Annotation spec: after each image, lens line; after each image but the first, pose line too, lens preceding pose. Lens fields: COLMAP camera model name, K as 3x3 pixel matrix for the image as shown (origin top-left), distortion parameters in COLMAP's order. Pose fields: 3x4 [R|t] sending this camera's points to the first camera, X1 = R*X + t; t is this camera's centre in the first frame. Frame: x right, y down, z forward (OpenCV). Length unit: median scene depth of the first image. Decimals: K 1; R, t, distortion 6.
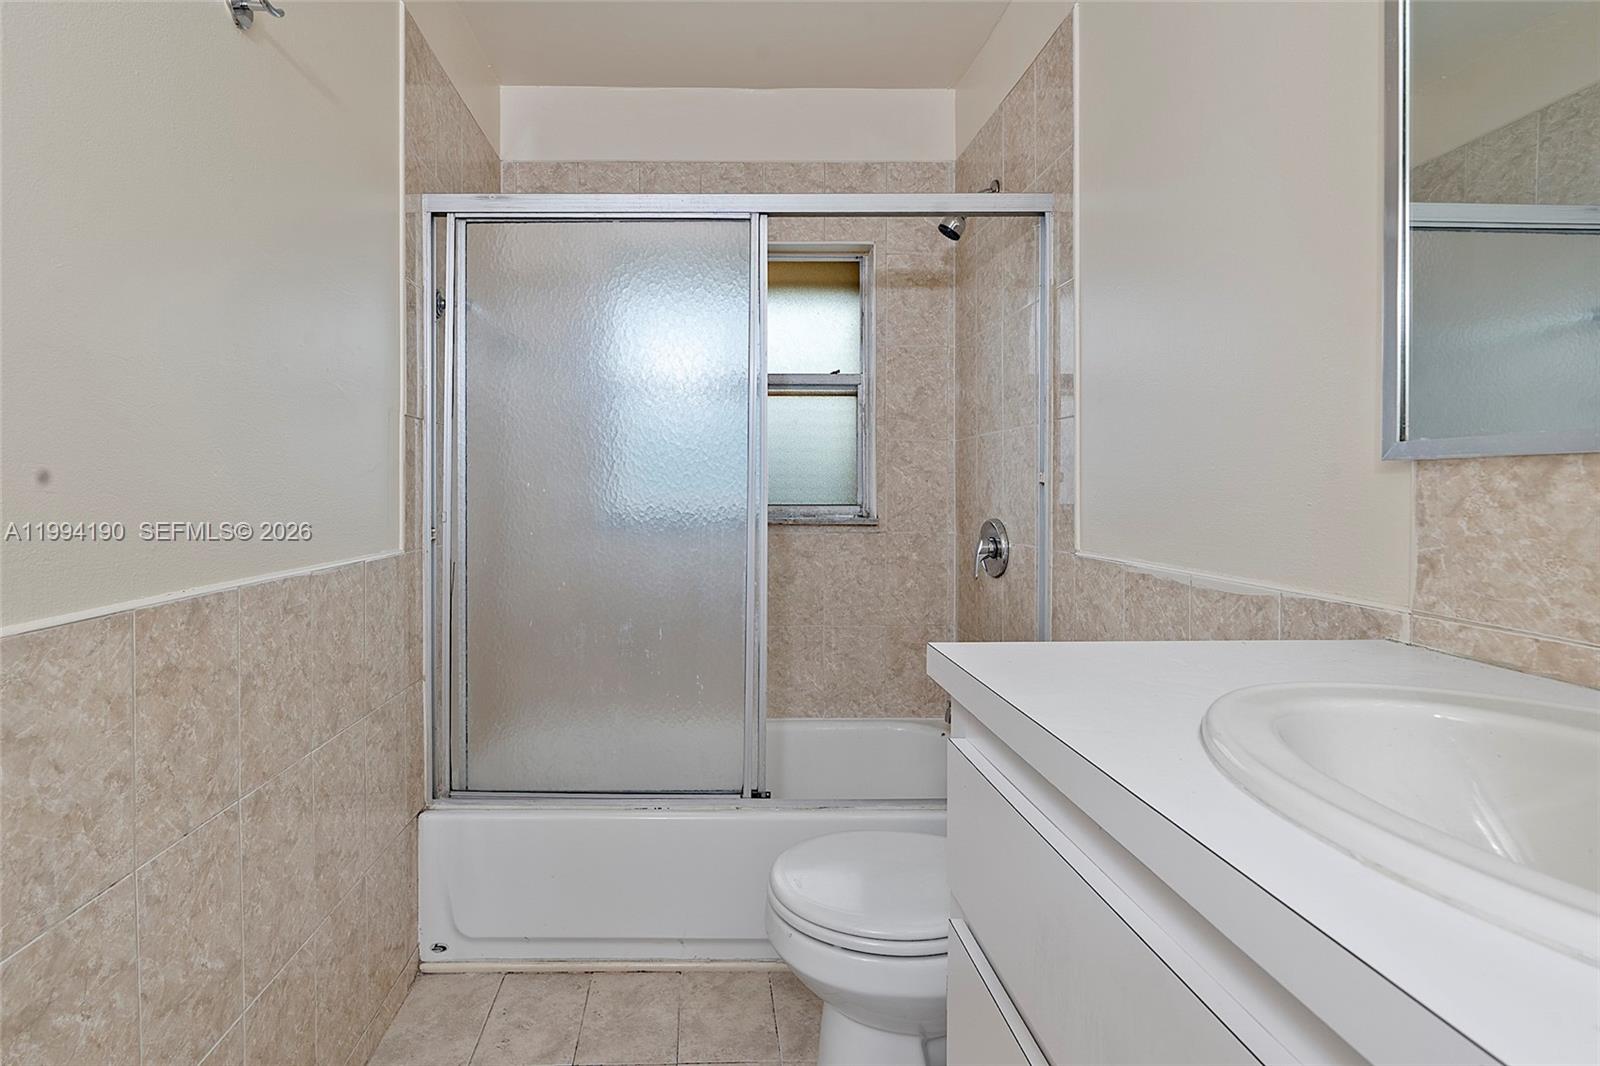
lens RADIAL K [[773.7, 0, 734.8], [0, 773.7, 487.6], [0, 0, 1]] dist [-0.005458, 0.002724]
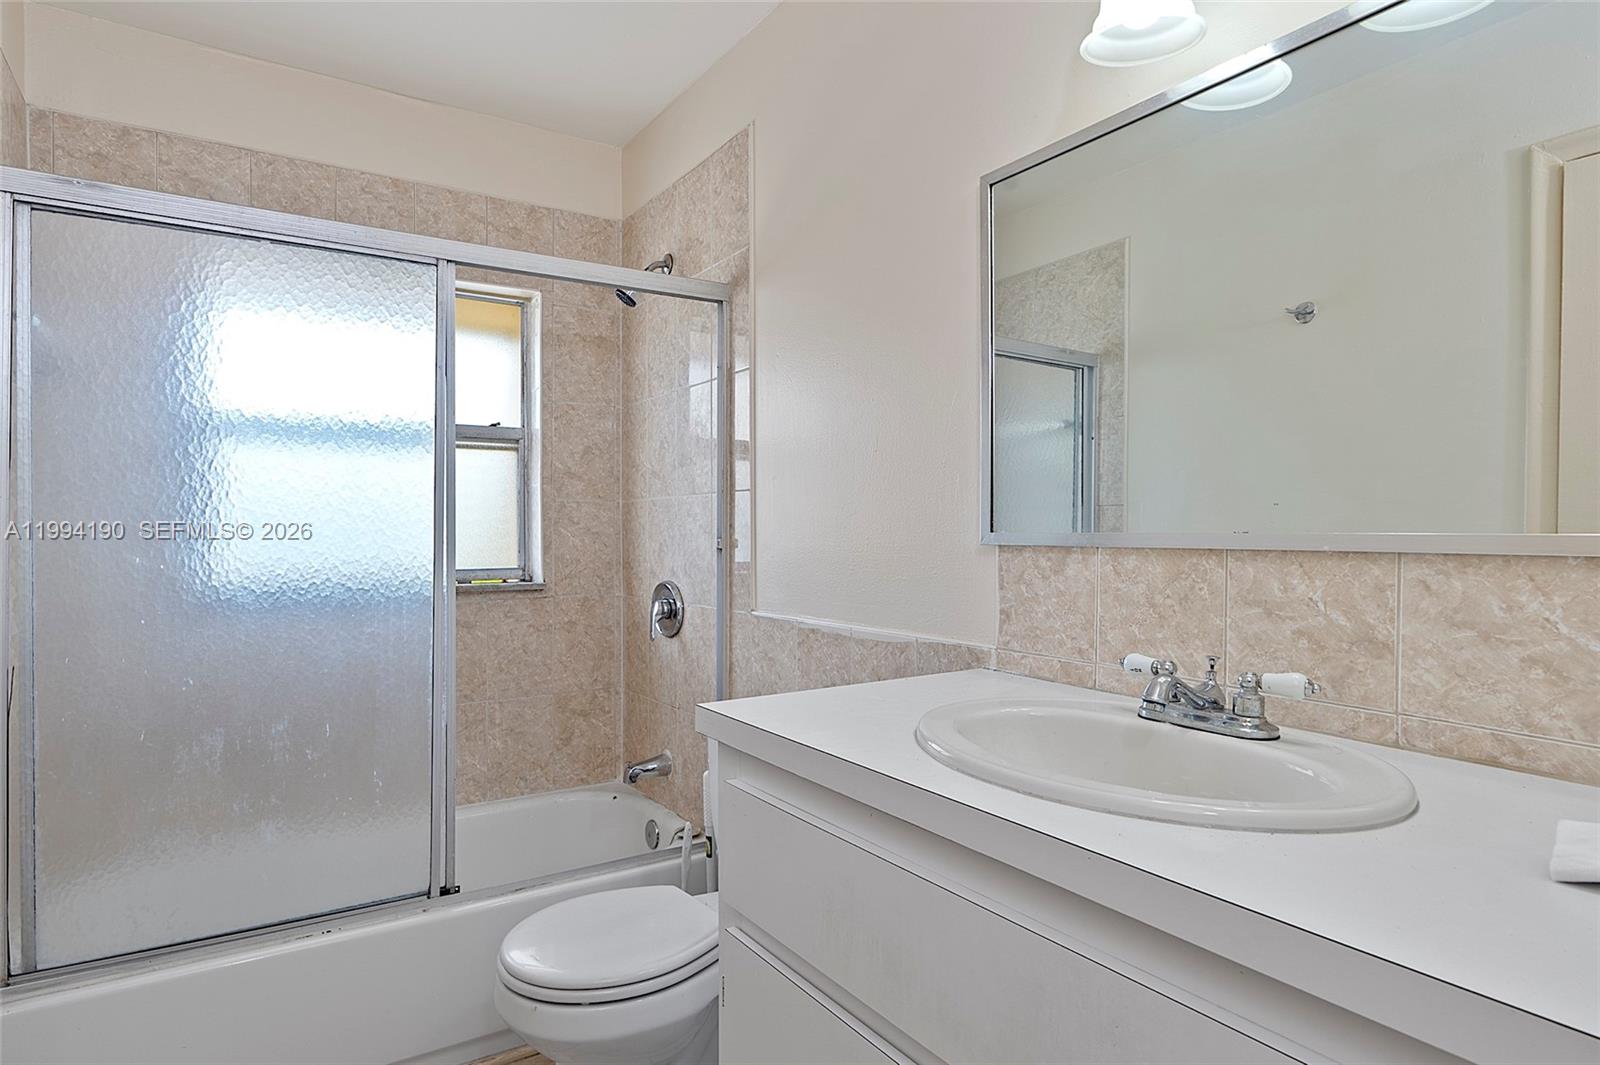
lens RADIAL K [[891.3, 0, 803.0], [0, 891.3, 525.3], [0, 0, 1]] dist [-0.007328, -0.000233]
pose [[0.840969, 0.001060, 0.541082, -0.186223], [0.000311, 0.999997, -0.002443, -0.036333], [-0.541083, 0.002223, 0.840967, -0.121814]]
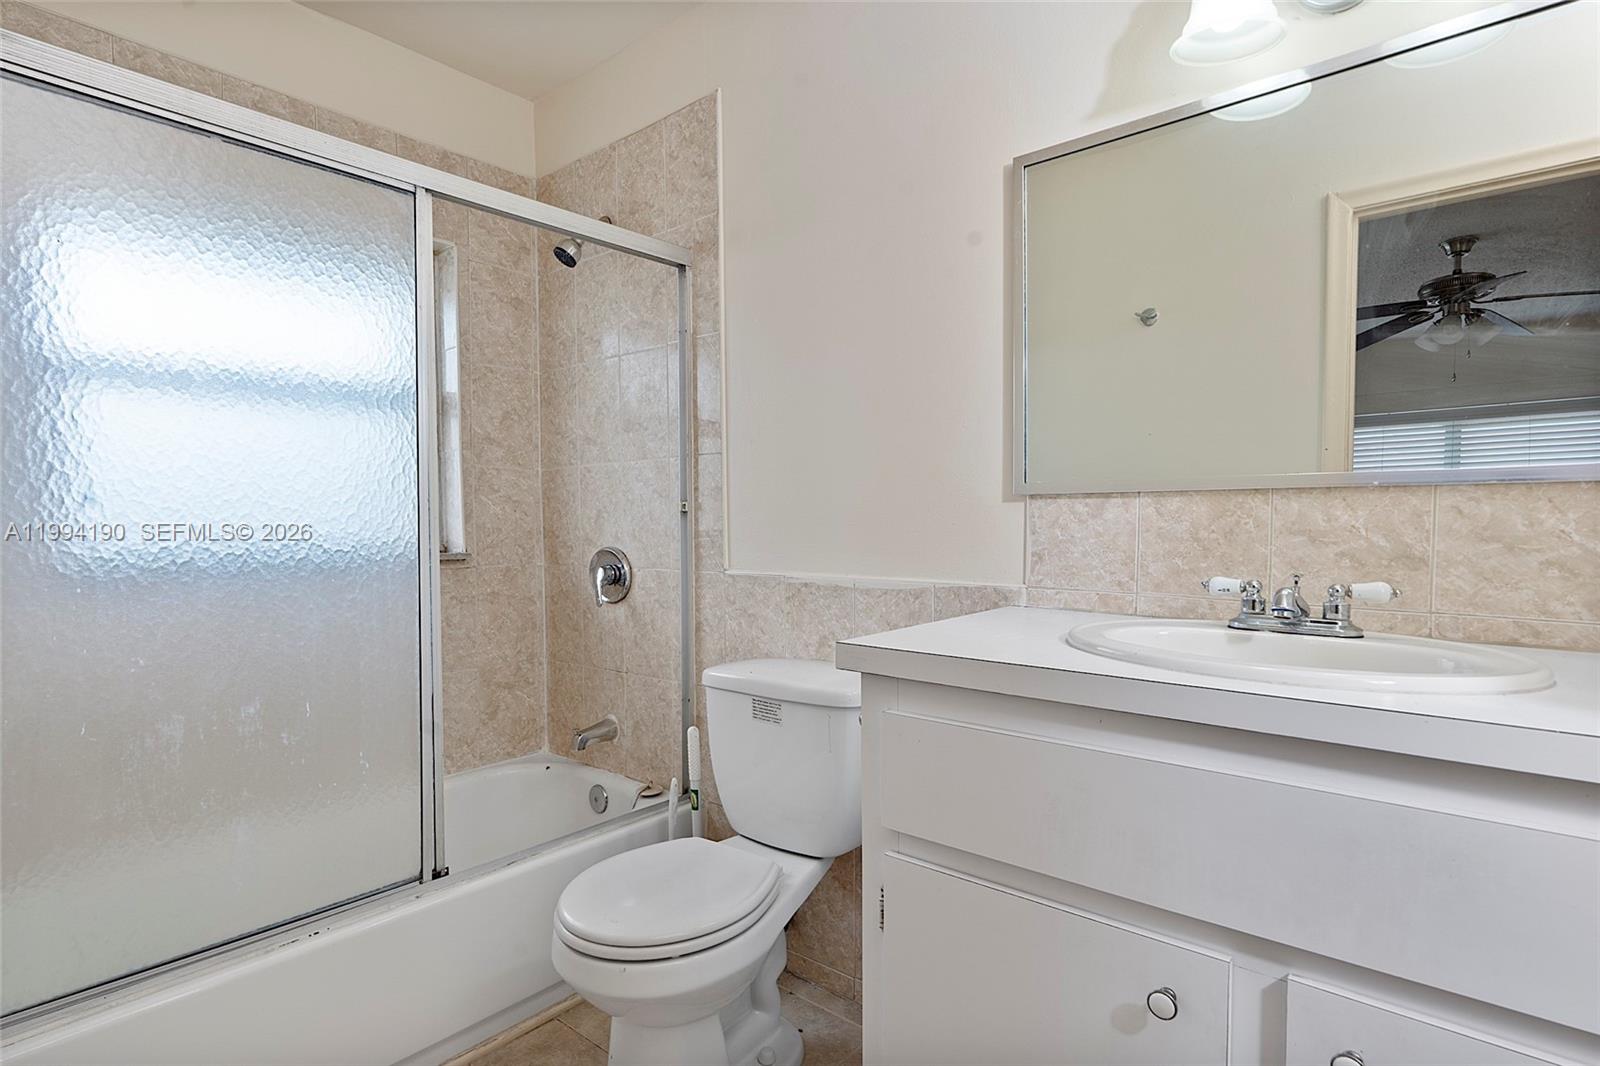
lens RADIAL K [[811.1, 0, 752.6], [0, 811.1, 551.8], [0, 0, 1]] dist [-0.005272, 0.003531]
pose [[0.647933, -0.030016, 0.761106, -0.431019], [0.005860, 0.999390, 0.034424, 0.012031], [-0.761675, -0.017845, 0.647714, 0.170062]]
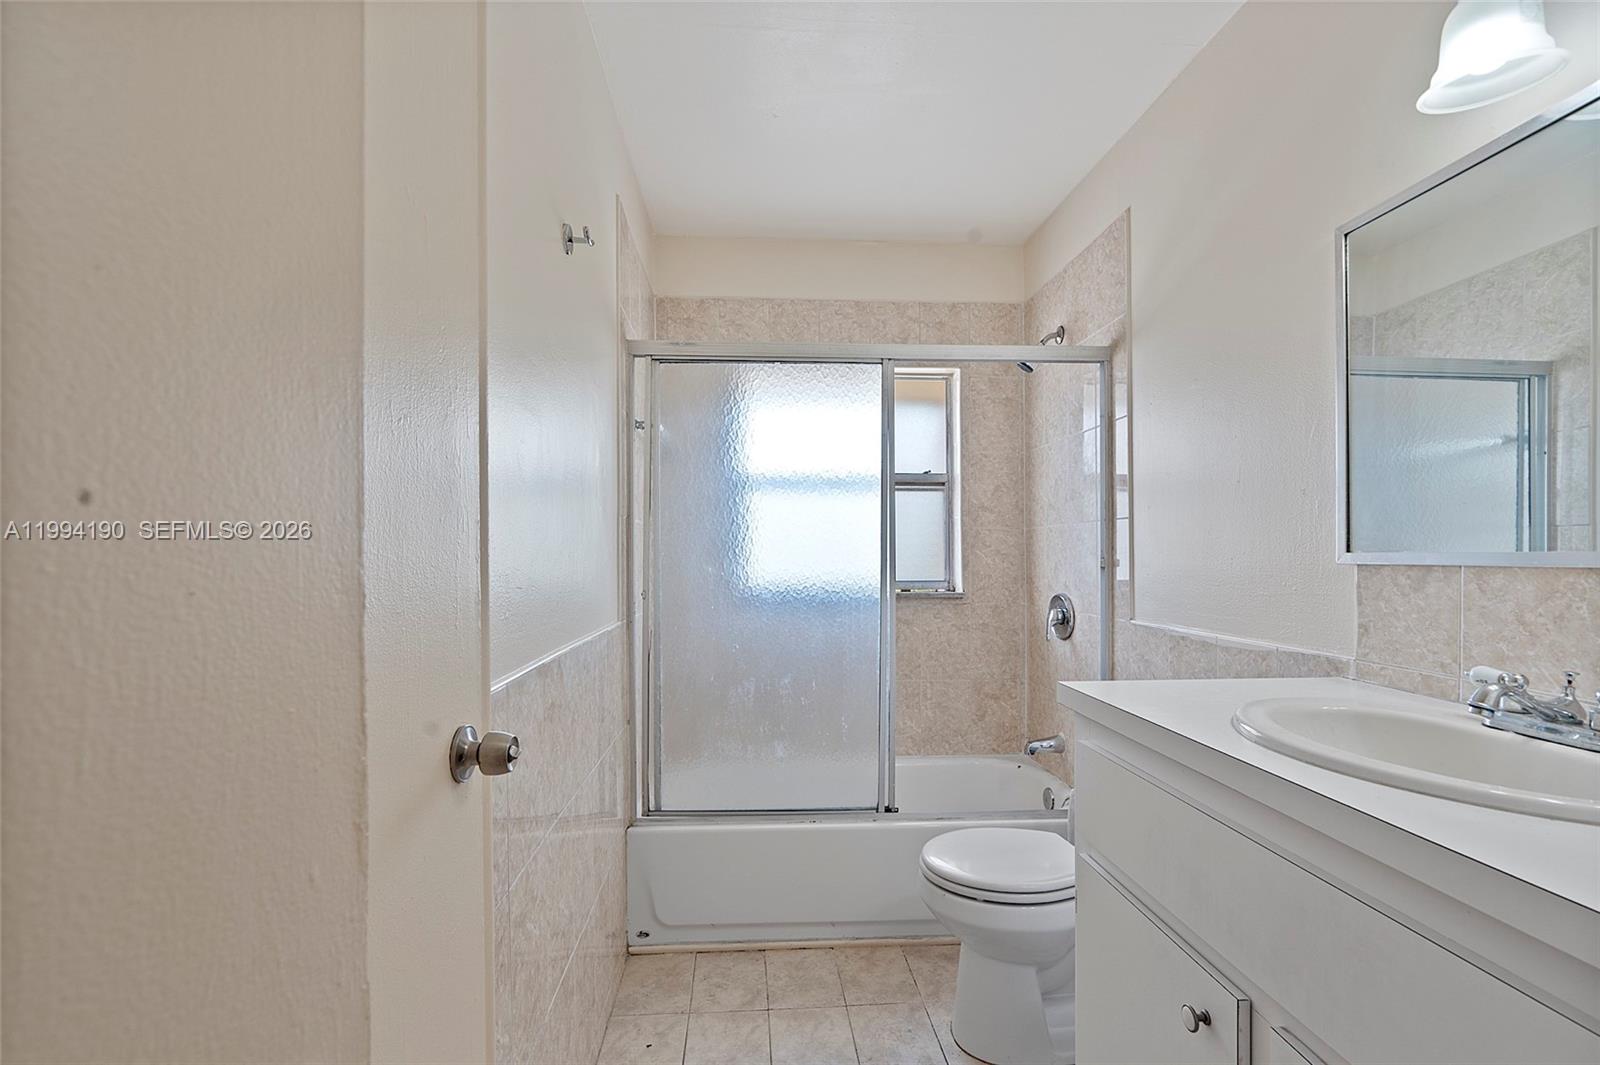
lens RADIAL K [[773.7, 0, 799.4], [0, 773.7, 540.6], [0, 0, 1]] dist [-0.005458, 0.002724]
pose [[0.998562, 0.000232, 0.053617, -0.187855], [0.000546, 0.999895, -0.014489, -0.032220], [-0.053615, 0.014497, 0.998456, -0.282225]]
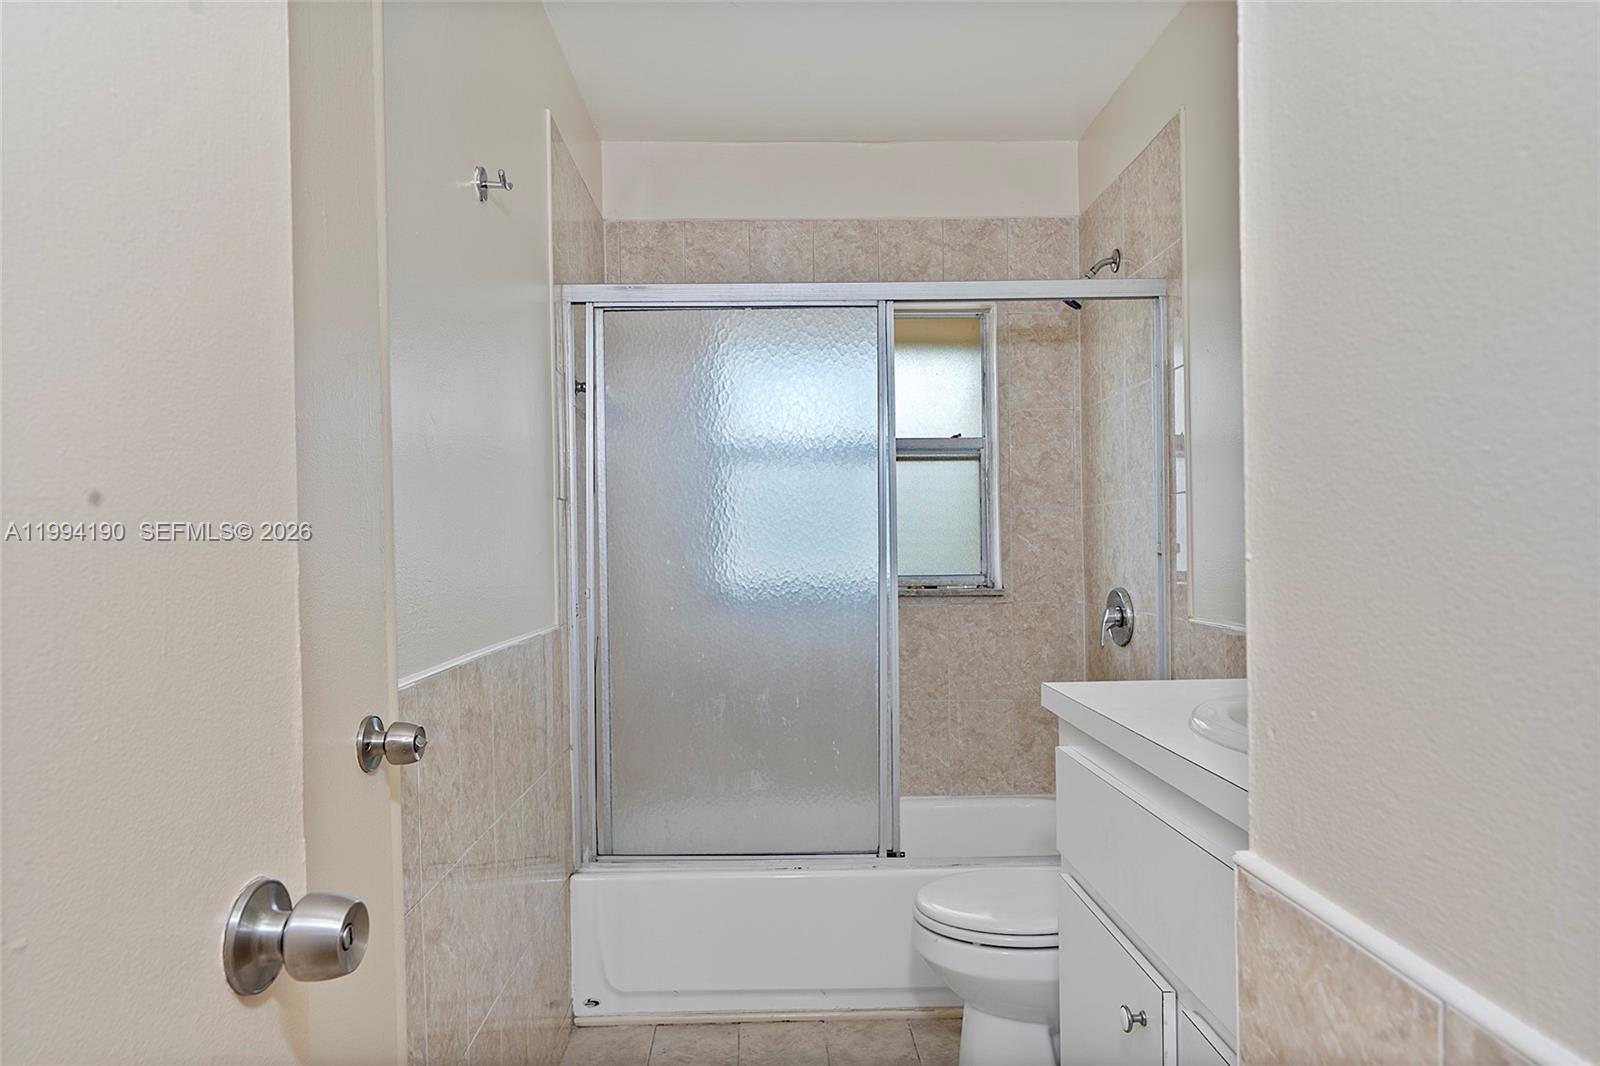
lens RADIAL K [[1129.4, 0, 831.5], [0, 1129.4, 534.9], [0, 0, 1]] dist [0.008018, -0.006459]
pose [[0.999555, -0.012596, 0.027022, -0.088327], [0.012778, 0.999897, -0.006594, -0.026910], [-0.026936, 0.006936, 0.999613, -0.532984]]
